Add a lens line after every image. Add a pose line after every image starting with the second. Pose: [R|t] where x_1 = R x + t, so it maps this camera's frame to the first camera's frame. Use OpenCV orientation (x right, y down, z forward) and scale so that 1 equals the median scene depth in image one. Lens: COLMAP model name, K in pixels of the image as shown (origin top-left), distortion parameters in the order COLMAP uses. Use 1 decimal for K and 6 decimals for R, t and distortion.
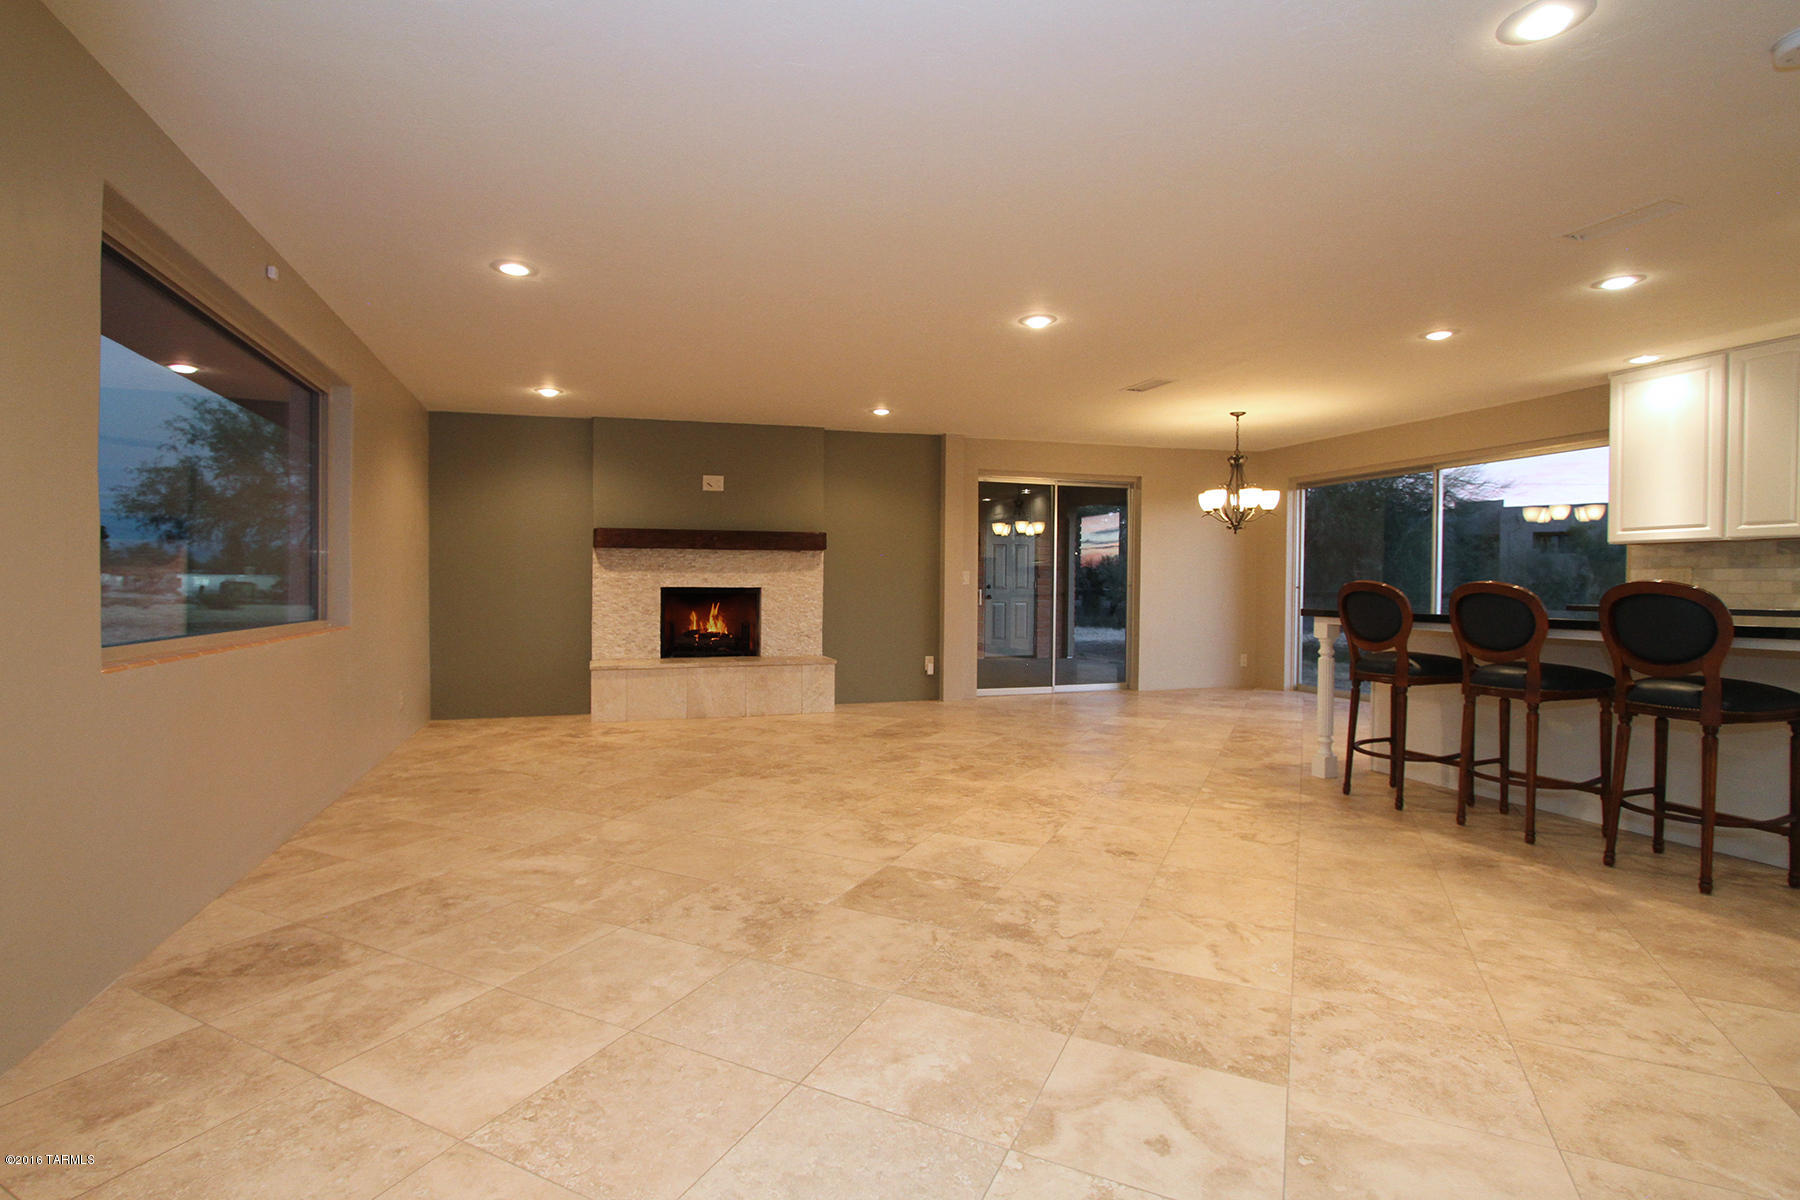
lens RADIAL K [[844.9, 0, 900.0], [0, 844.9, 600.0], [0, 0, 1]] dist [-0.013485, -0.000382]
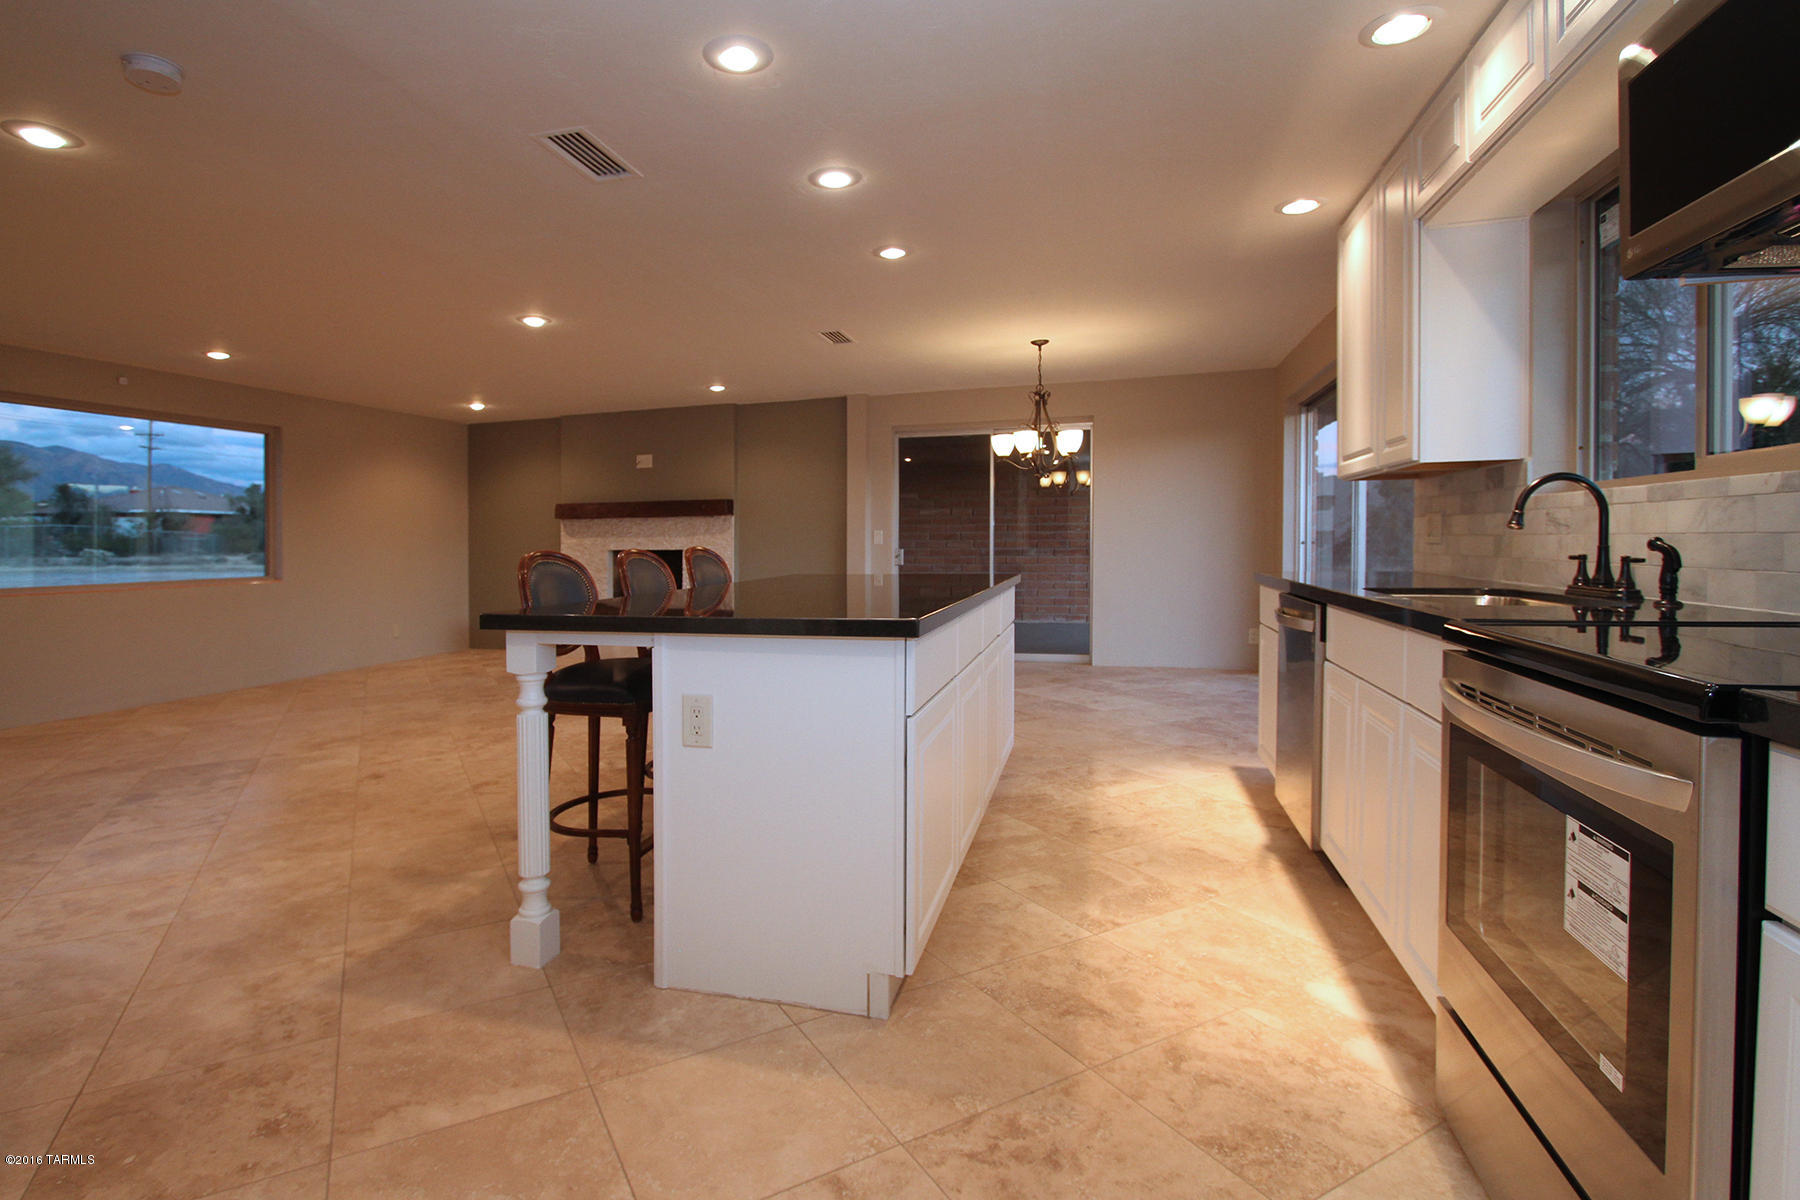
lens RADIAL K [[889.7, 0, 898.2], [0, 889.7, 553.0], [0, 0, 1]] dist [-0.000358, 0.000465]
pose [[0.823720, -0.002970, -0.566990, 0.805958], [0.005087, 0.999985, 0.002153, -0.011743], [0.566975, -0.004658, 0.823722, 0.182522]]
